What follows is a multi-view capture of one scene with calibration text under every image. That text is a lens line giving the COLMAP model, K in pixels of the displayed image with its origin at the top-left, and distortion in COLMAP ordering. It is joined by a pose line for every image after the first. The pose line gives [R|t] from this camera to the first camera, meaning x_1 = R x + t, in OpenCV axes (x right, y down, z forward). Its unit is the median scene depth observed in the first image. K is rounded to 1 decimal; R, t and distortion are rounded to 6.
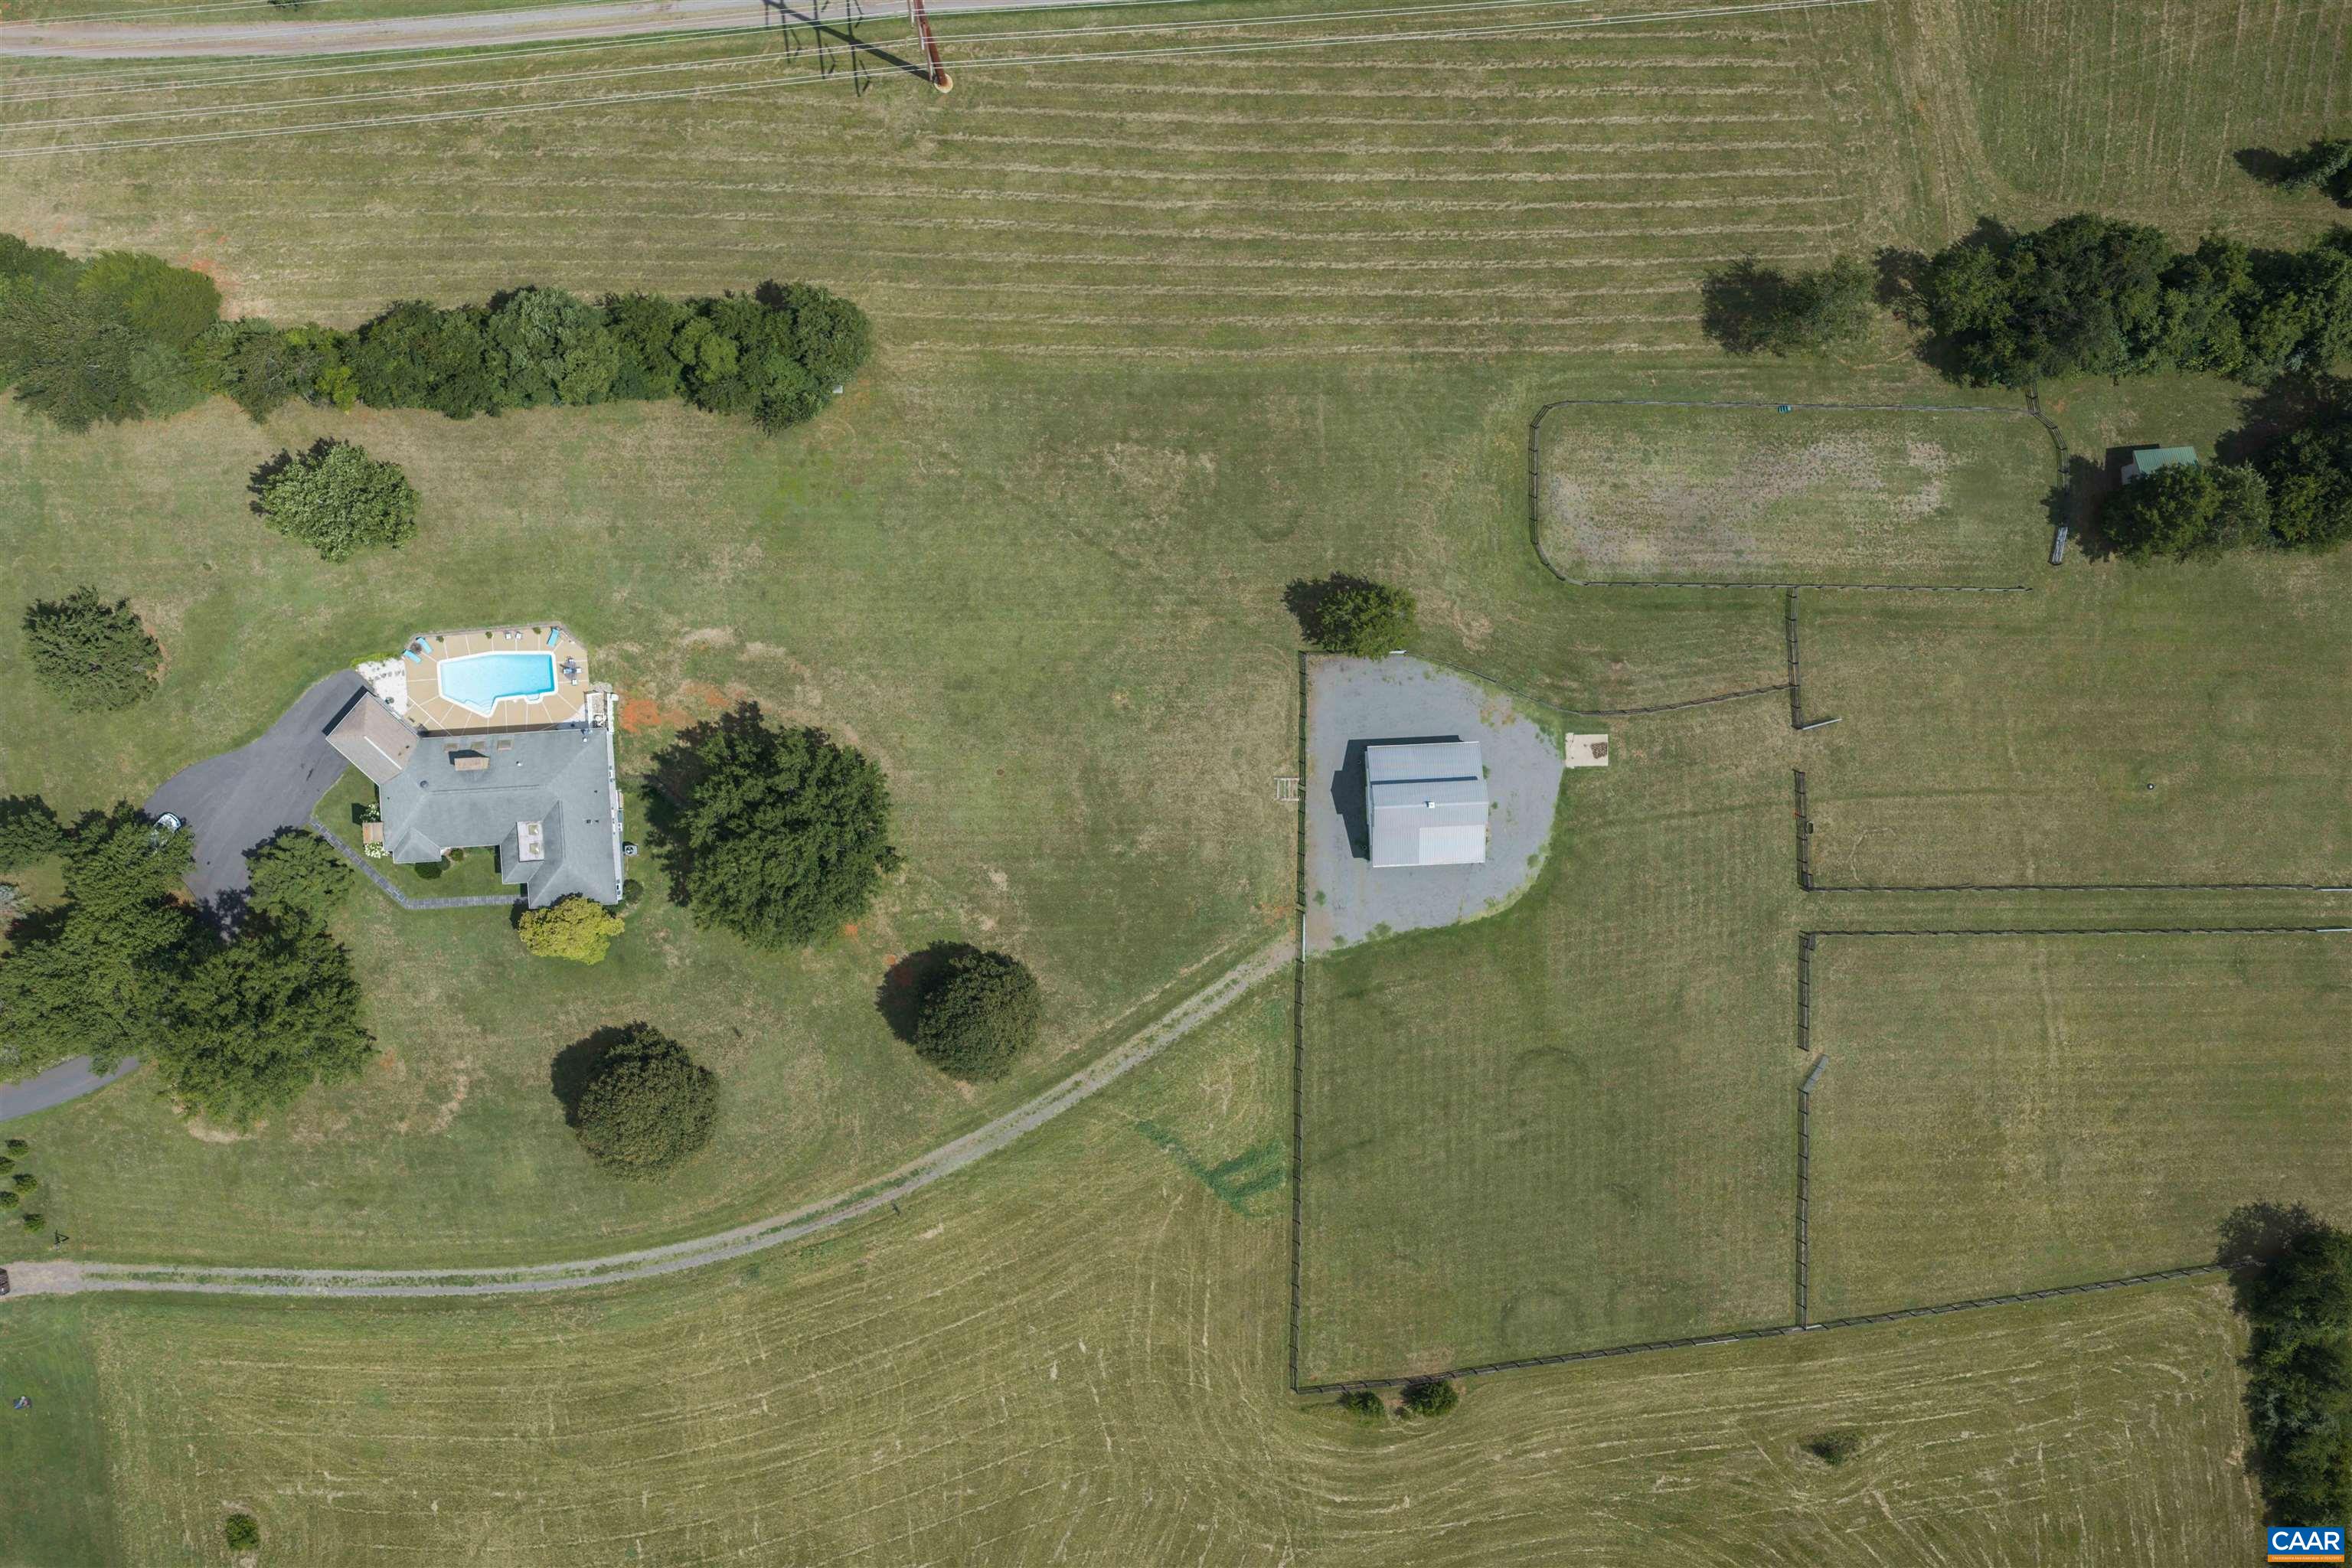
lens RADIAL K [[1942.2, 0, 1180.2], [0, 1942.2, 802.8], [0, 0, 1]] dist [0.023987, -0.040375]
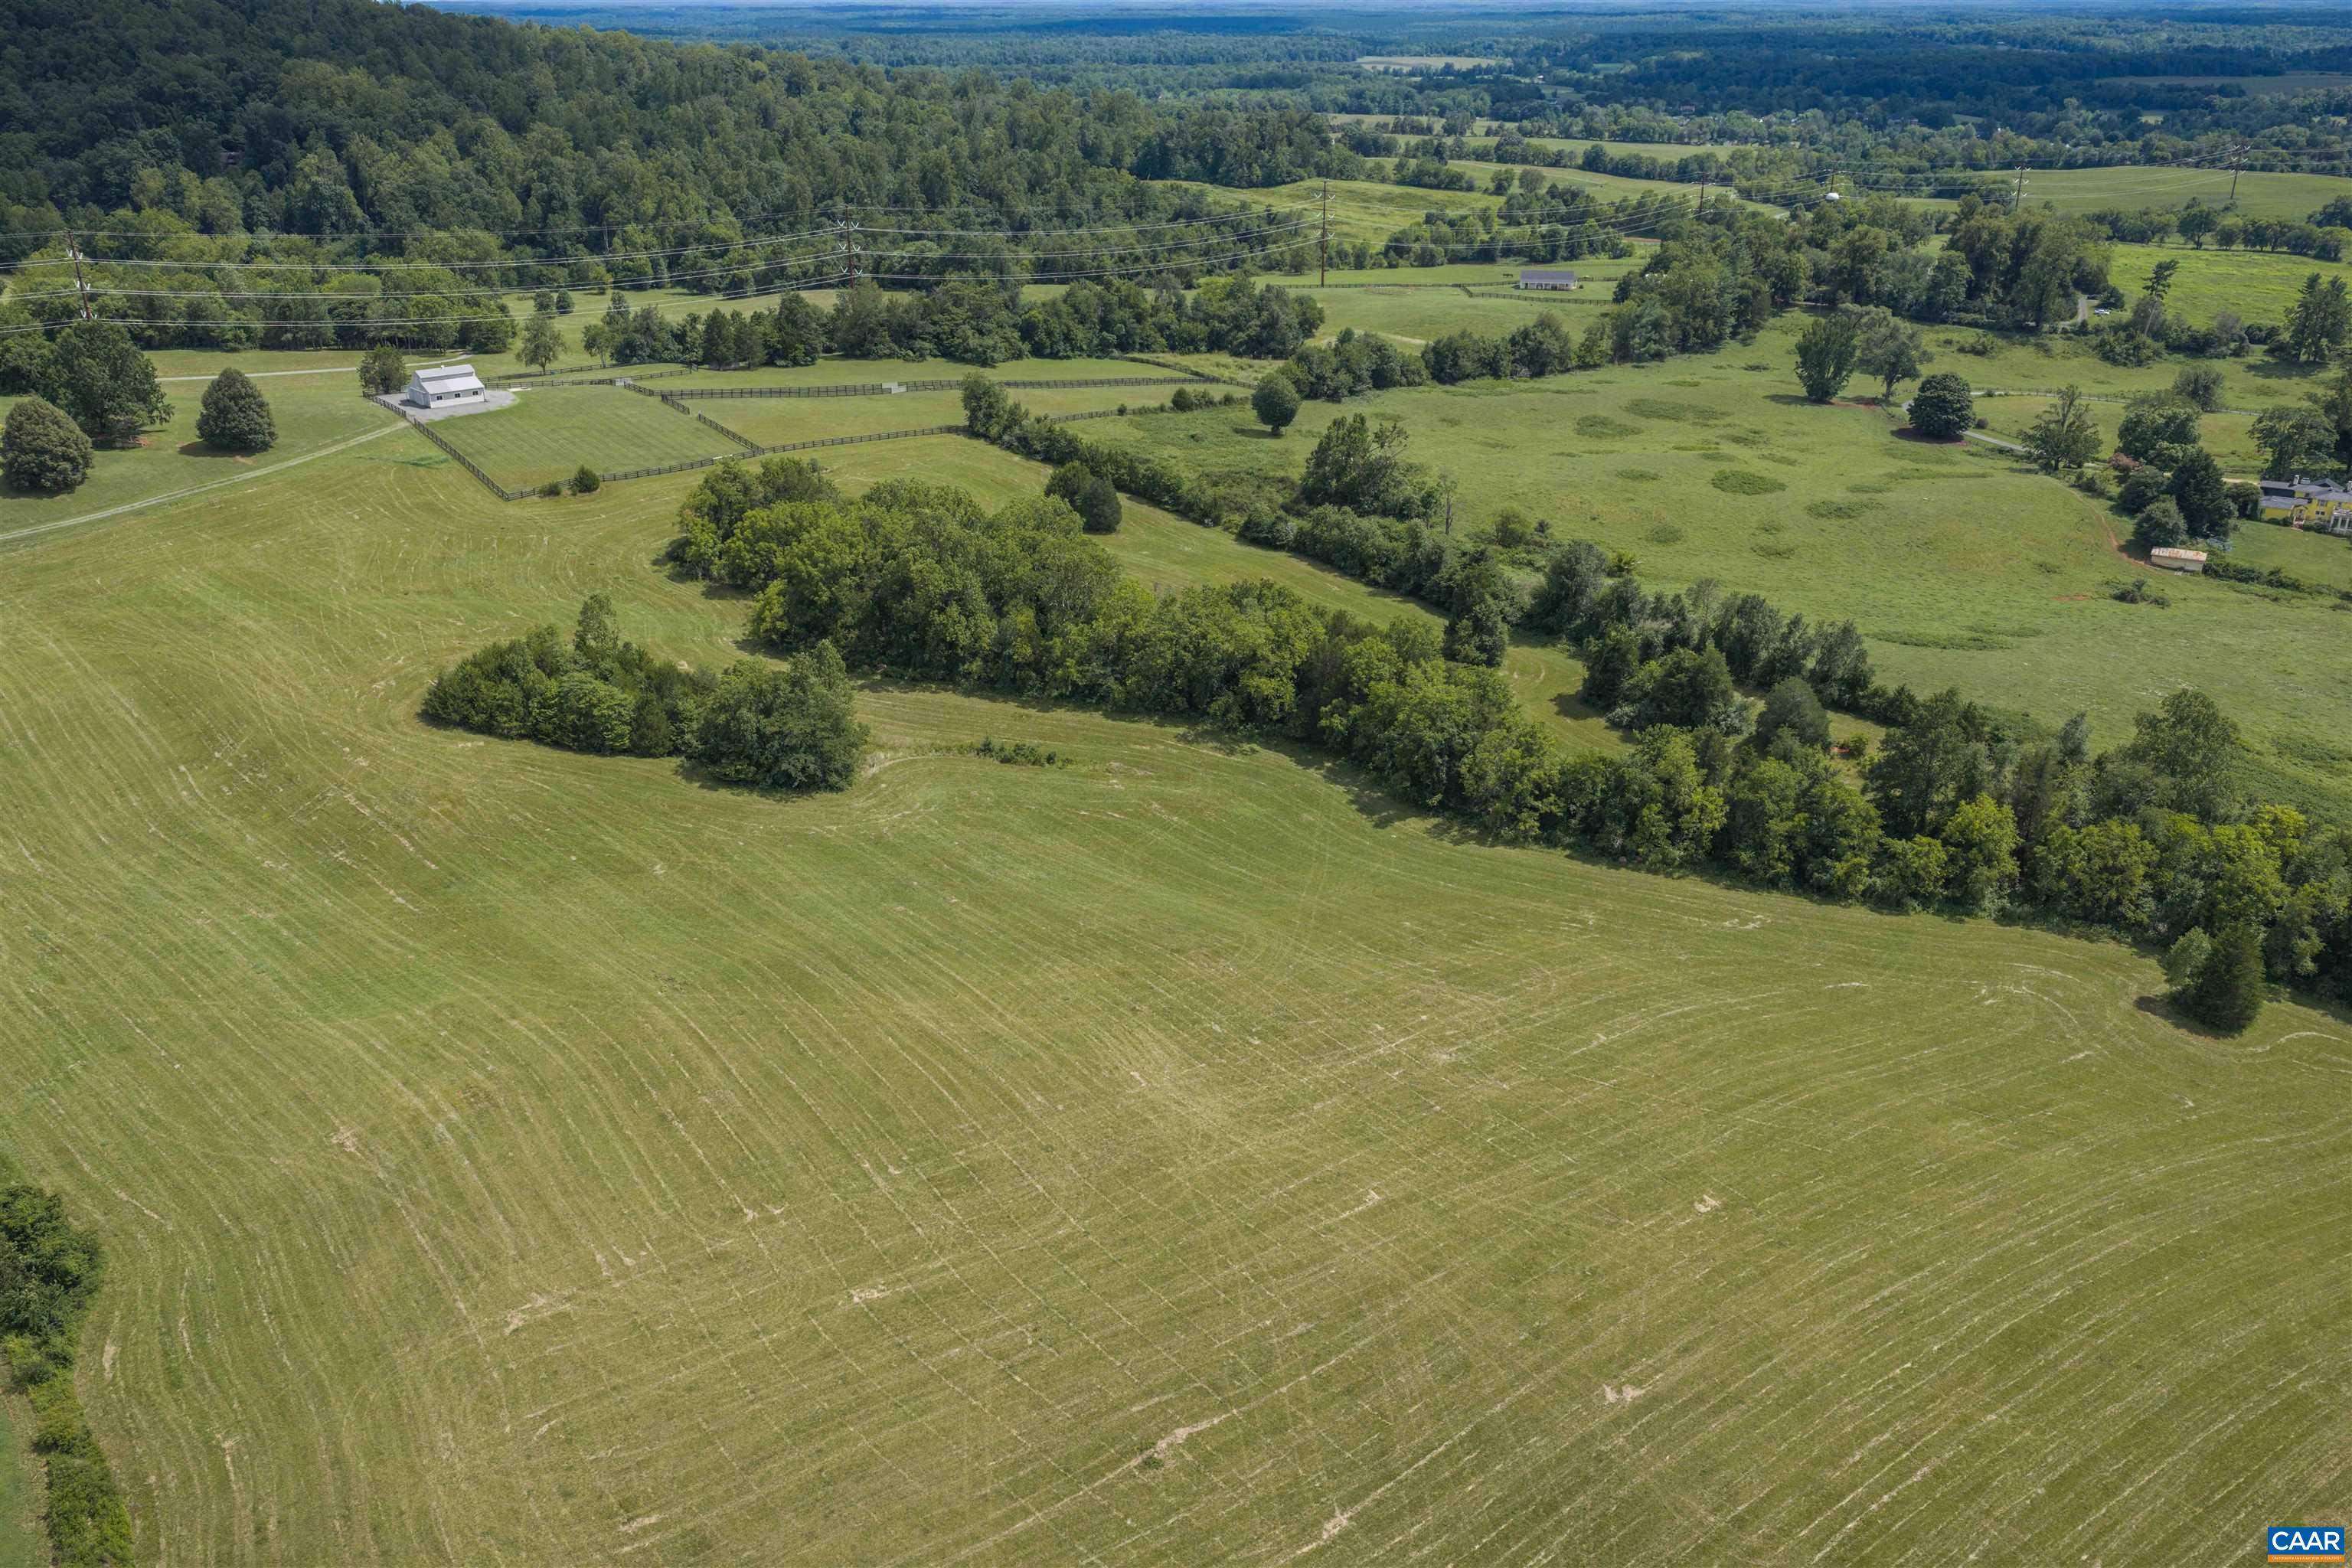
lens RADIAL K [[1942.2, 0, 1180.2], [0, 1942.2, 802.8], [0, 0, 1]] dist [0.023987, -0.040375]
pose [[0.779527, -0.253803, 0.572645, -0.545788], [0.625960, 0.282646, -0.726832, 2.061618], [0.022616, 0.925038, 0.379201, 0.642693]]
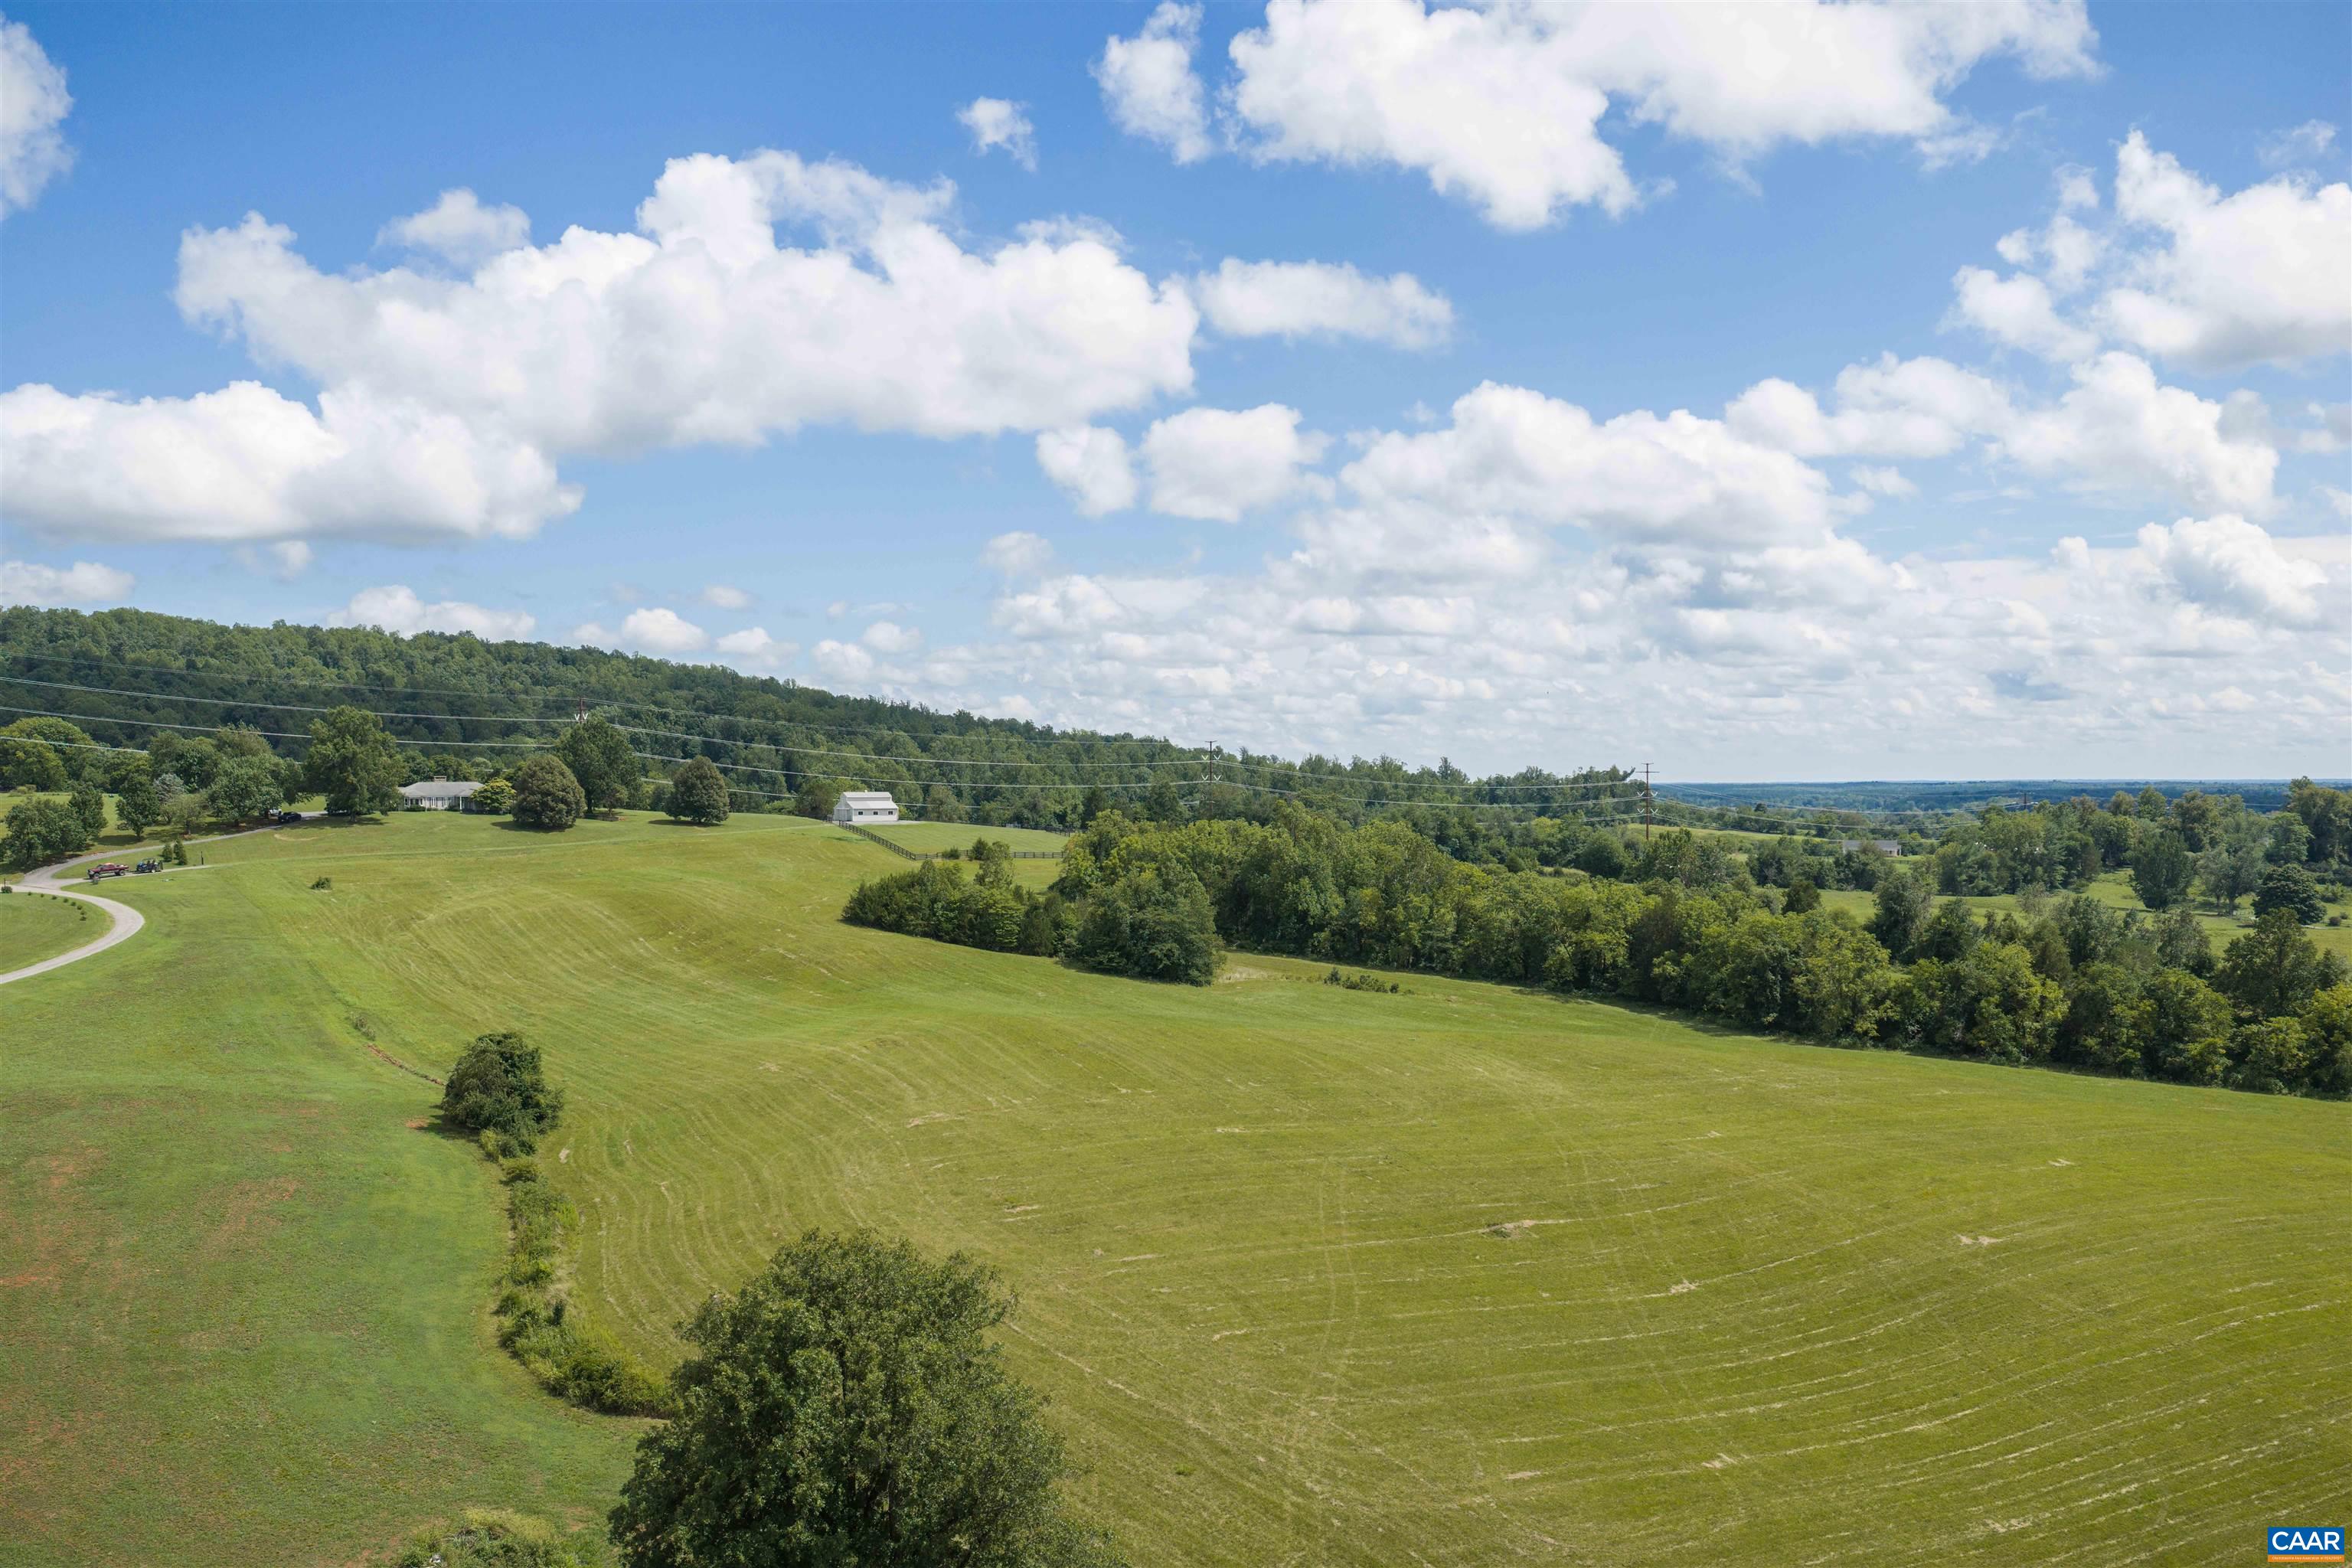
lens RADIAL K [[1942.2, 0, 1180.2], [0, 1942.2, 802.8], [0, 0, 1]] dist [0.023987, -0.040375]
pose [[0.872418, -0.019042, 0.488390, -0.678133], [0.488289, -0.009959, -0.872625, 2.200359], [0.021480, 0.999769, 0.000610, 0.991880]]
